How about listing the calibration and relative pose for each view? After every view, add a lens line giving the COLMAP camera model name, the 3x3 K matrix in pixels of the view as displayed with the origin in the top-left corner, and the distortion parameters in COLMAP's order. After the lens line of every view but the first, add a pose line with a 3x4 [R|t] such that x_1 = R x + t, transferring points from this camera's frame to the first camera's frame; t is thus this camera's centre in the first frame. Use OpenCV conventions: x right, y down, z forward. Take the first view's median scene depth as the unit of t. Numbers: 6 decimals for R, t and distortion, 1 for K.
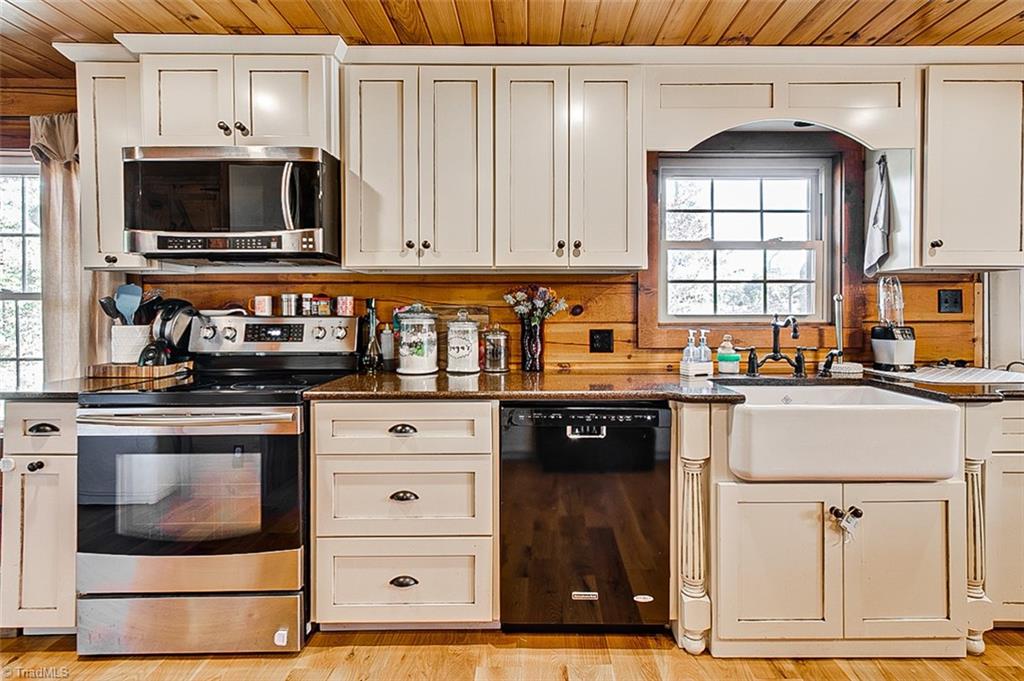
lens RADIAL K [[500.7, 0, 542.9], [0, 500.7, 309.7], [0, 0, 1]] dist [-0.006839, 0.002609]
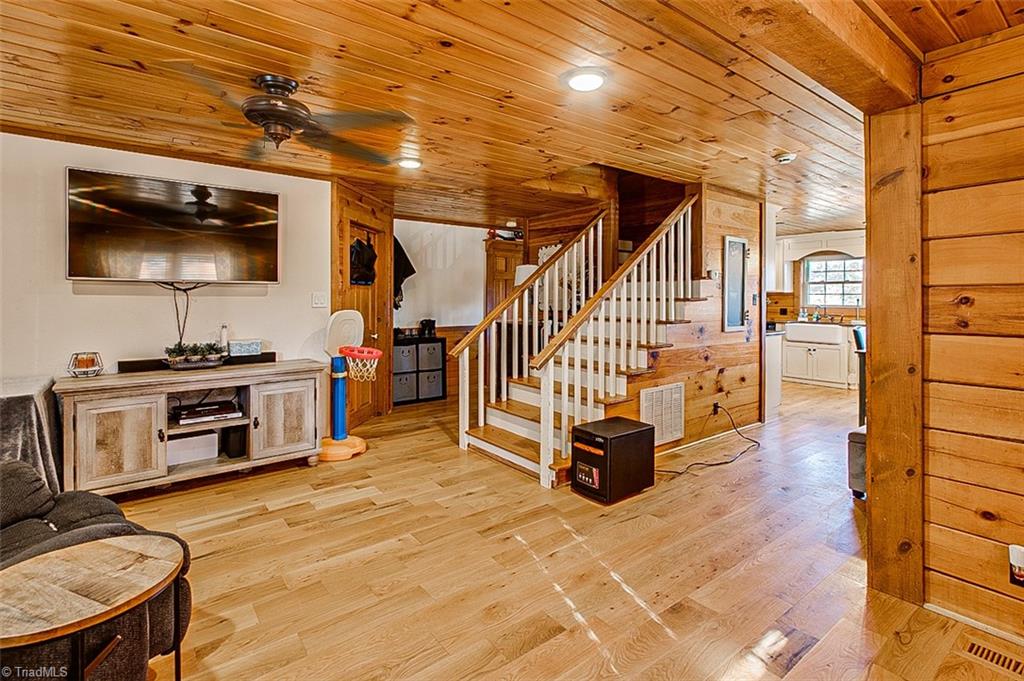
lens RADIAL K [[500.7, 0, 497.4], [0, 500.7, 302.9], [0, 0, 1]] dist [-0.006839, 0.002609]
pose [[0.596892, 0.007023, -0.802291, 2.022049], [-0.009168, 0.999956, 0.001933, 0.014427], [0.802269, 0.006201, 0.596930, -3.154617]]
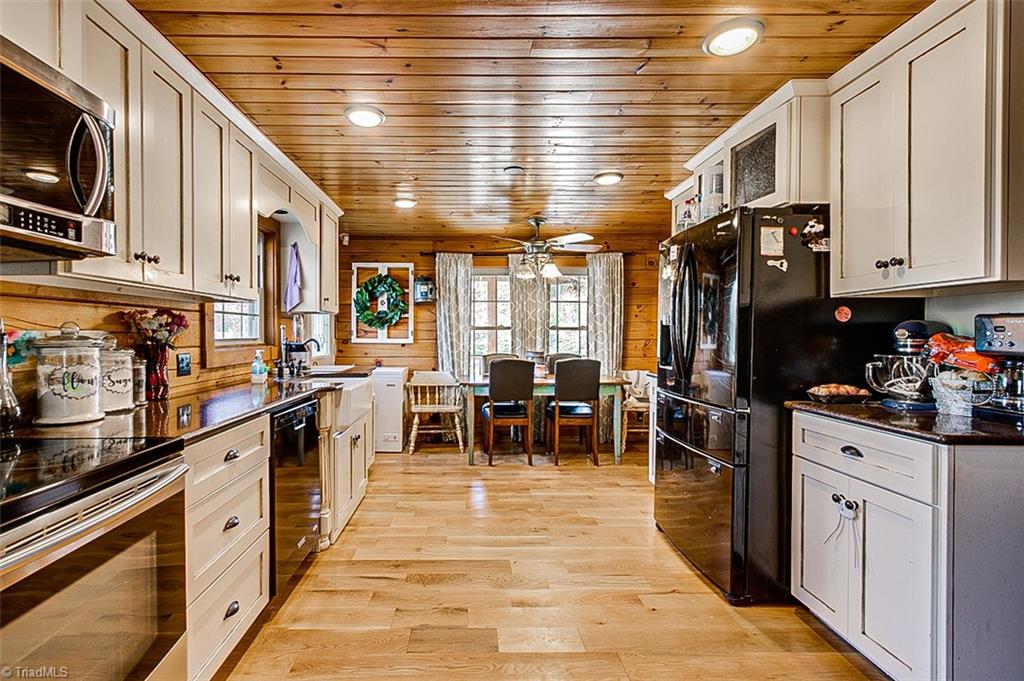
lens RADIAL K [[500.7, 0, 466.4], [0, 500.7, 339.1], [0, 0, 1]] dist [-0.006839, 0.002609]
pose [[0.003252, -0.010448, 0.999940, -1.097237], [0.007459, 0.999918, 0.010424, 0.002877], [-0.999967, 0.007425, 0.003330, 0.455903]]
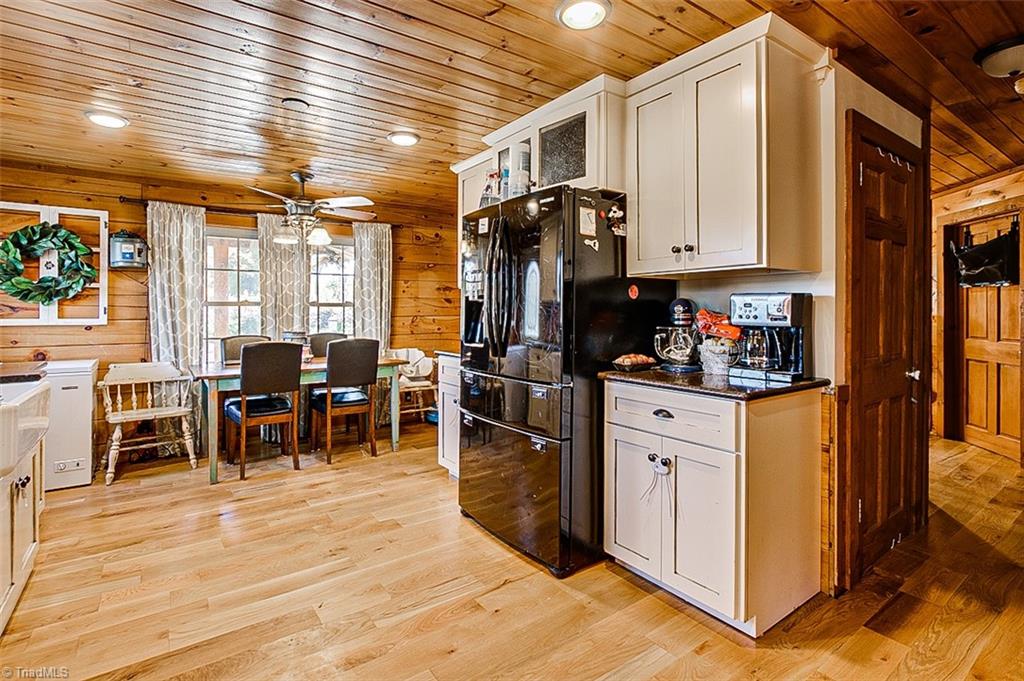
lens RADIAL K [[500.7, 0, 513.7], [0, 500.7, 311.3], [0, 0, 1]] dist [-0.006839, 0.002609]
pose [[-0.583132, -0.000031, 0.812378, -0.850829], [0.009853, 0.999926, 0.007110, 0.001801], [-0.812318, 0.012150, -0.583088, 0.597203]]
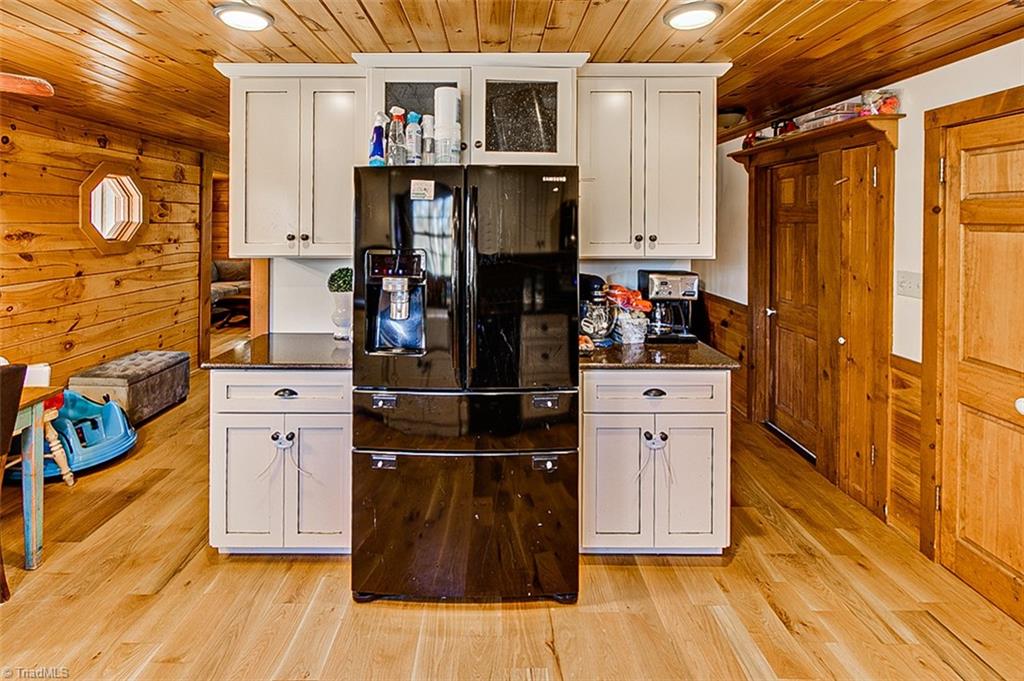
lens RADIAL K [[500.7, 0, 497.5], [0, 500.7, 234.7], [0, 0, 1]] dist [-0.006839, 0.002609]
pose [[-0.999972, 0.001243, 0.007439, 0.102776], [0.001438, 0.999653, 0.026293, -0.152027], [-0.007404, 0.026303, -0.999627, 0.843786]]
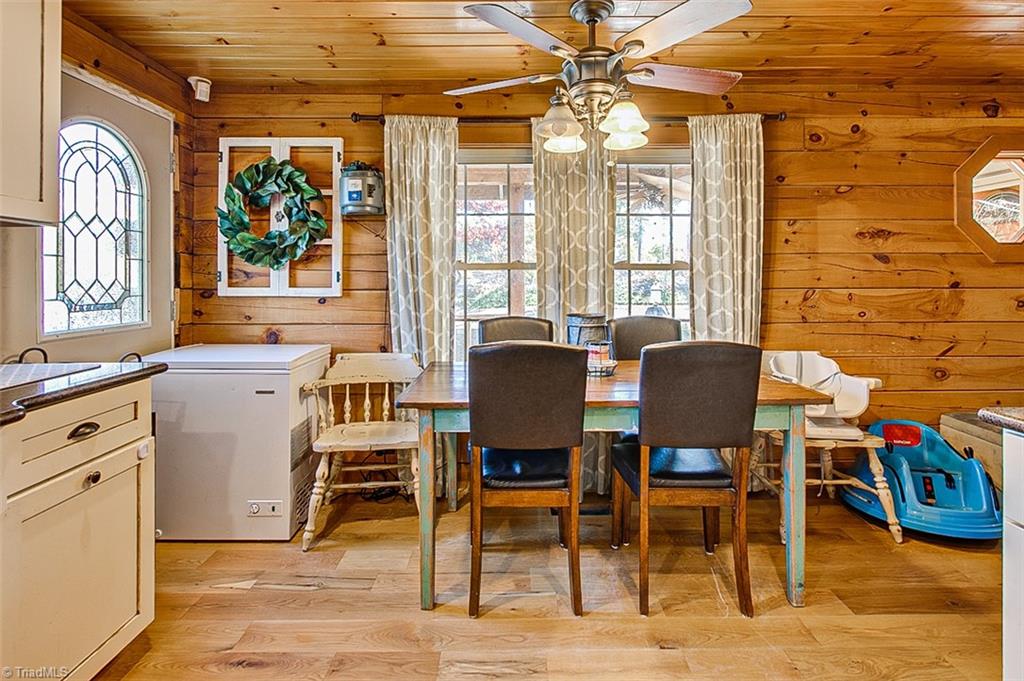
lens RADIAL K [[500.7, 0, 507.7], [0, 500.7, 270.6], [0, 0, 1]] dist [-0.006839, 0.002609]
pose [[0.013854, 0.016508, 0.999768, 0.206408], [0.010500, 0.999806, -0.016654, 0.007183], [-0.999849, 0.010728, 0.013678, 0.289853]]
